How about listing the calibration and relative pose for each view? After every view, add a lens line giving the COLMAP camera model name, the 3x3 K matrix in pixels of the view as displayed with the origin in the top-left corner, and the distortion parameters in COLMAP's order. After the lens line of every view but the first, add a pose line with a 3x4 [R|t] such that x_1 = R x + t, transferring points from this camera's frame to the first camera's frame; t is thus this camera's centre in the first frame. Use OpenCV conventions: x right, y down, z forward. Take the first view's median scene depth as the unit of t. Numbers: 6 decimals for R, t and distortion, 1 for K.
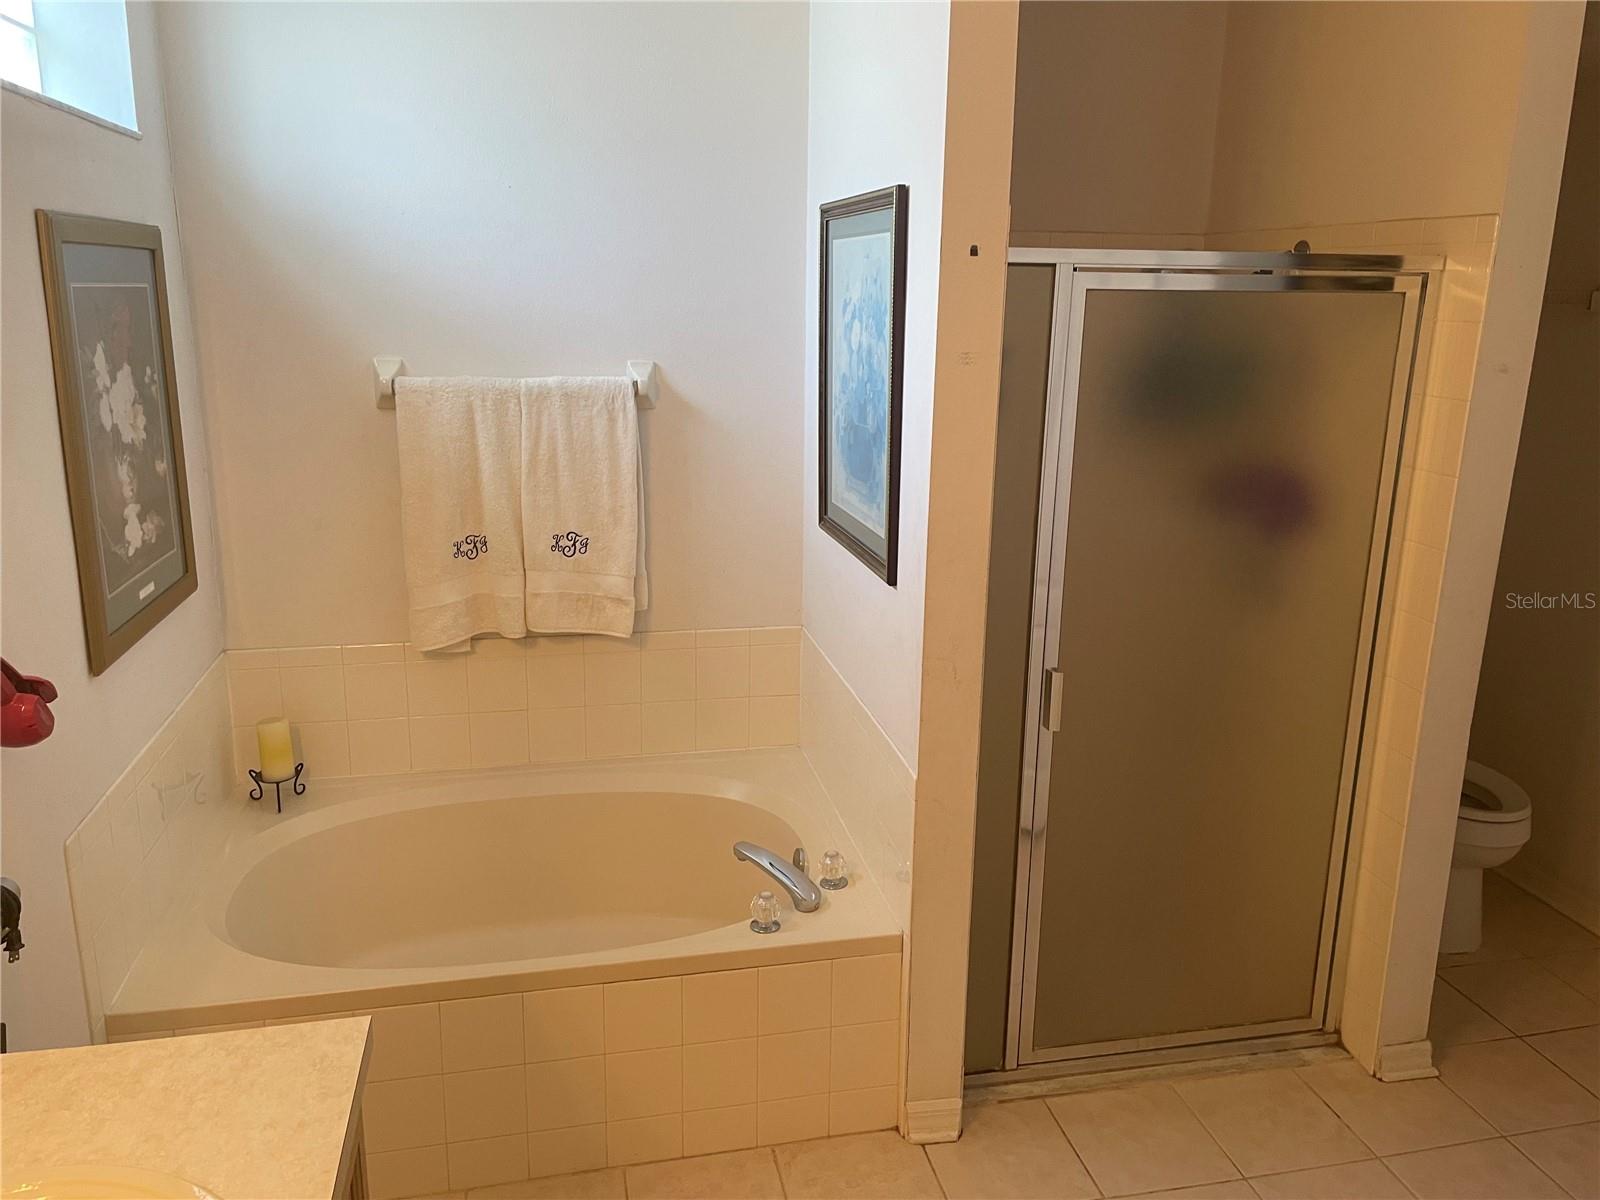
lens RADIAL K [[1211.4, 0, 793.6], [0, 1211.4, 591.5], [0, 0, 1]] dist [0.096896, -0.125262]
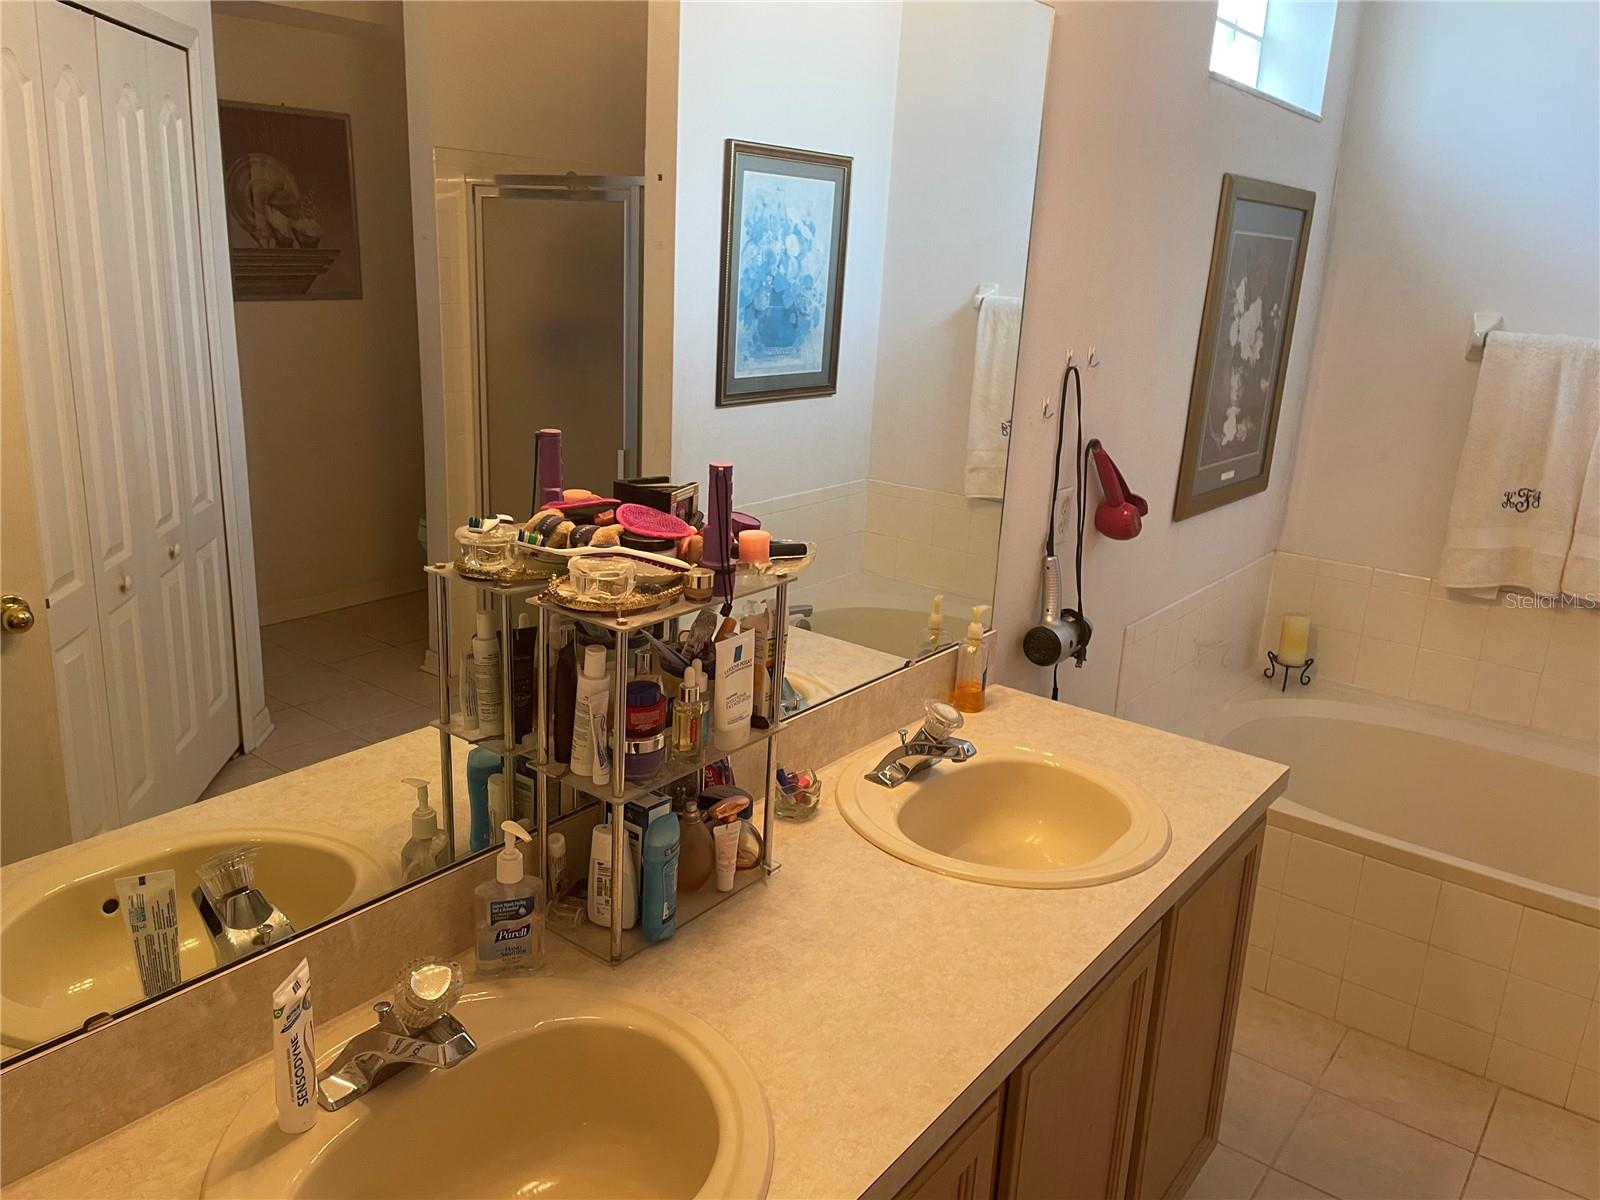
lens RADIAL K [[1211.4, 0, 804.3], [0, 1211.4, 591.1], [0, 0, 1]] dist [0.096896, -0.125262]
pose [[0.653607, 0.224463, -0.722782, 0.116812], [-0.220946, 0.969997, 0.101437, 0.070451], [0.723865, 0.093396, 0.683591, -0.156762]]
